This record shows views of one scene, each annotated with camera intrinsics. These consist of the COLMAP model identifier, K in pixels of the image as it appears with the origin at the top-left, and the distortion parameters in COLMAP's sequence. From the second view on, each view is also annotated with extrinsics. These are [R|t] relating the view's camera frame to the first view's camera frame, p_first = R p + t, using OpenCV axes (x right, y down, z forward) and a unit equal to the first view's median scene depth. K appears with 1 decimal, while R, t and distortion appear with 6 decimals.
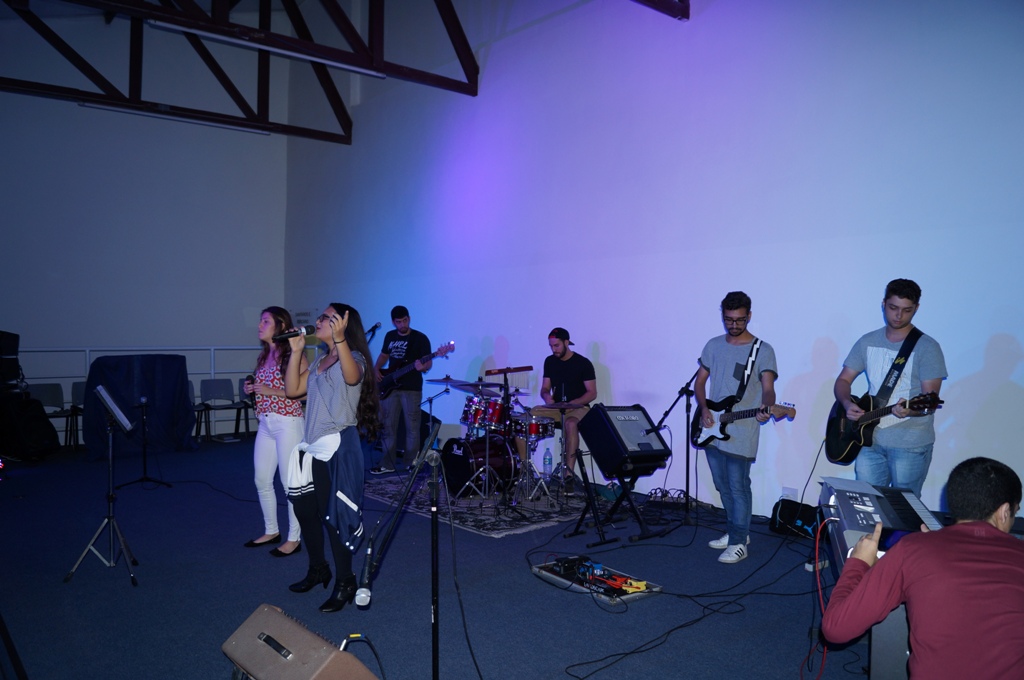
lens RADIAL K [[790.6, 0, 512.0], [0, 790.6, 340.0], [0, 0, 1]] dist [-0.047925, -0.003941]
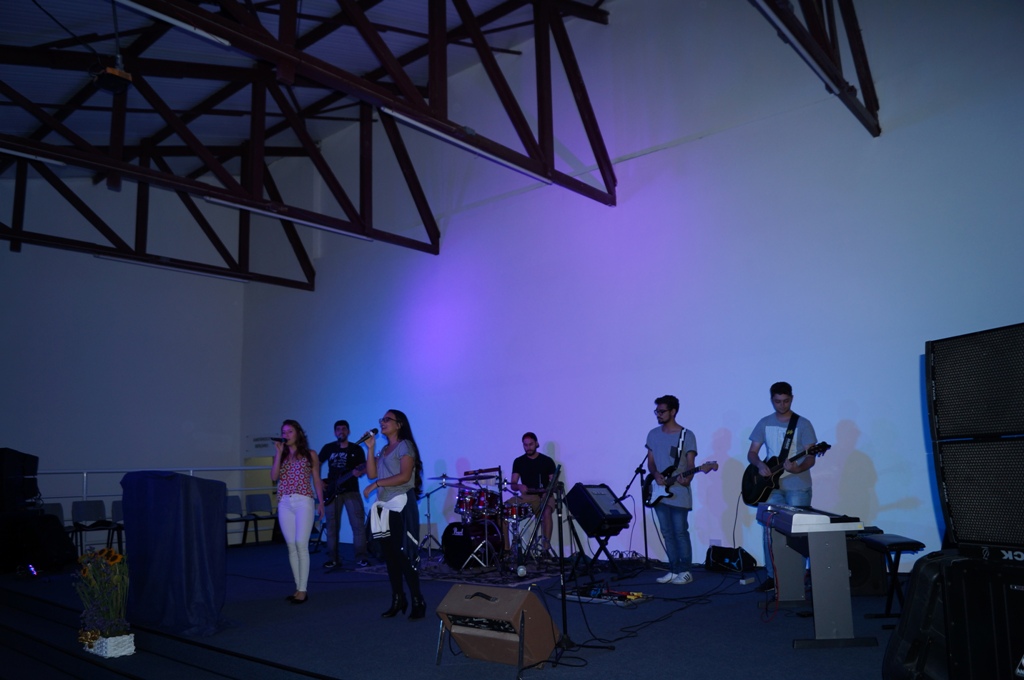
lens RADIAL K [[750.9, 0, 533.5], [0, 750.9, 337.7], [0, 0, 1]] dist [-0.033814, 0.001653]
pose [[0.982971, -0.010750, 0.183448, -0.175042], [0.042350, 0.984668, -0.169223, 0.044096], [-0.178816, 0.174110, 0.968355, -0.243424]]
